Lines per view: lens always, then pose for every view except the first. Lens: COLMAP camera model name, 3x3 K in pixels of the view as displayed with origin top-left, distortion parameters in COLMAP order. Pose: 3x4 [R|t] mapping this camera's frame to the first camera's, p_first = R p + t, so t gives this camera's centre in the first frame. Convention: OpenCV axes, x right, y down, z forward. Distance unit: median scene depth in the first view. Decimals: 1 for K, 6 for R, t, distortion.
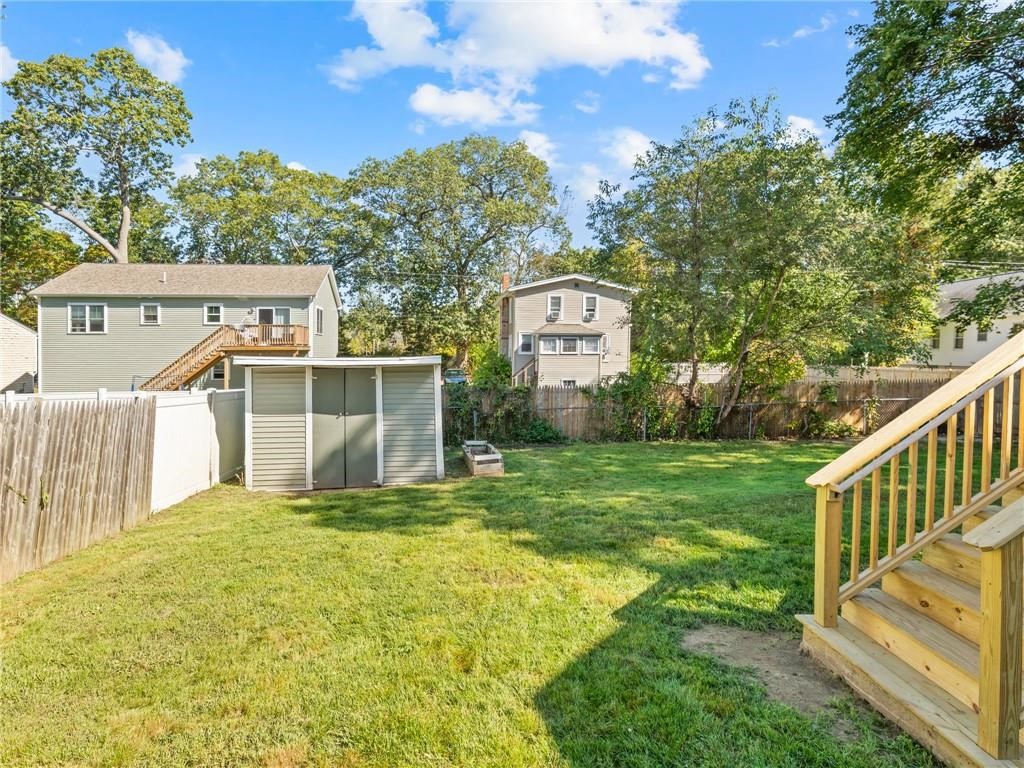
lens RADIAL K [[621.2, 0, 513.7], [0, 621.2, 388.7], [0, 0, 1]] dist [0.003095, 0.000330]
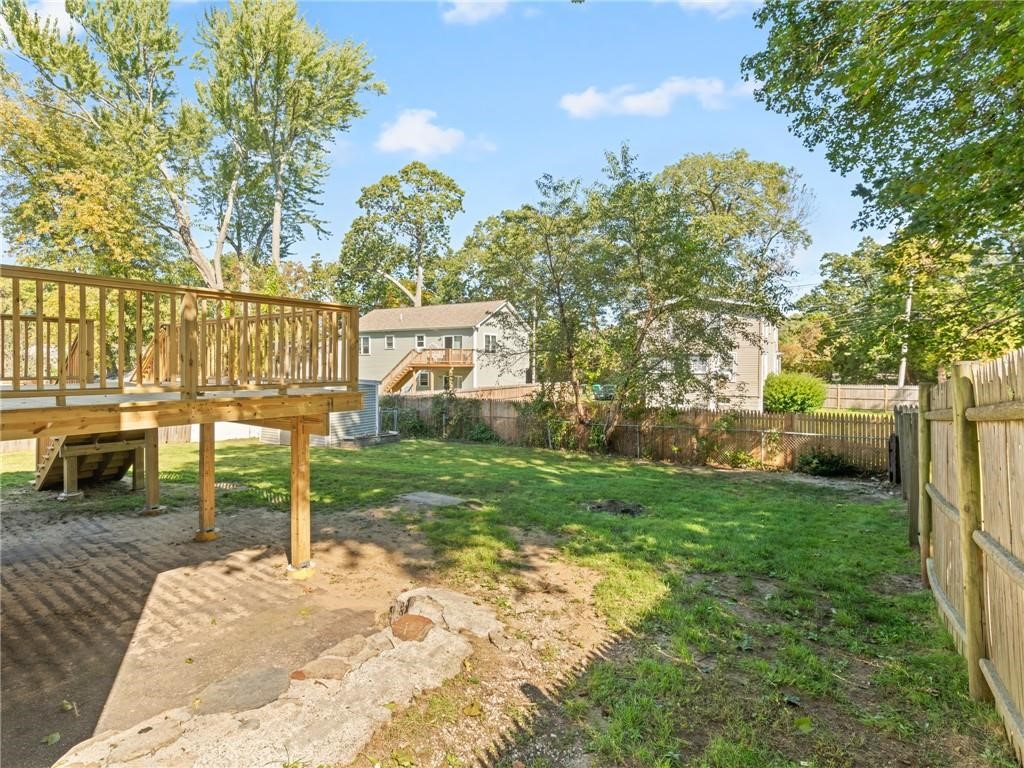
lens RADIAL K [[621.2, 0, 513.7], [0, 621.2, 388.7], [0, 0, 1]] dist [0.003095, 0.000330]
pose [[0.772597, 0.028735, -0.634246, 0.727876], [-0.032898, 0.999445, 0.005206, -0.028404], [0.634044, 0.016843, 0.773114, 0.019877]]
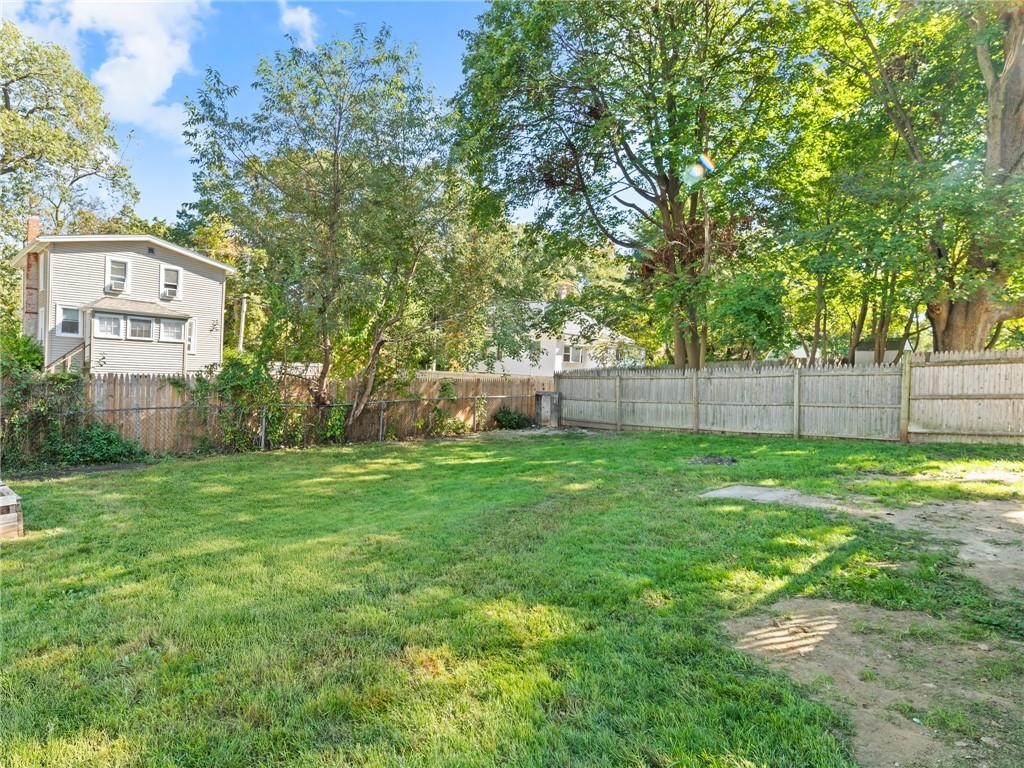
lens RADIAL K [[621.2, 0, 513.7], [0, 621.2, 388.7], [0, 0, 1]] dist [0.003095, 0.000330]
pose [[0.800362, 0.000883, 0.599516, 0.000026], [0.002297, 0.999987, -0.004539, 0.010699], [-0.599512, 0.005010, 0.800350, 0.175148]]
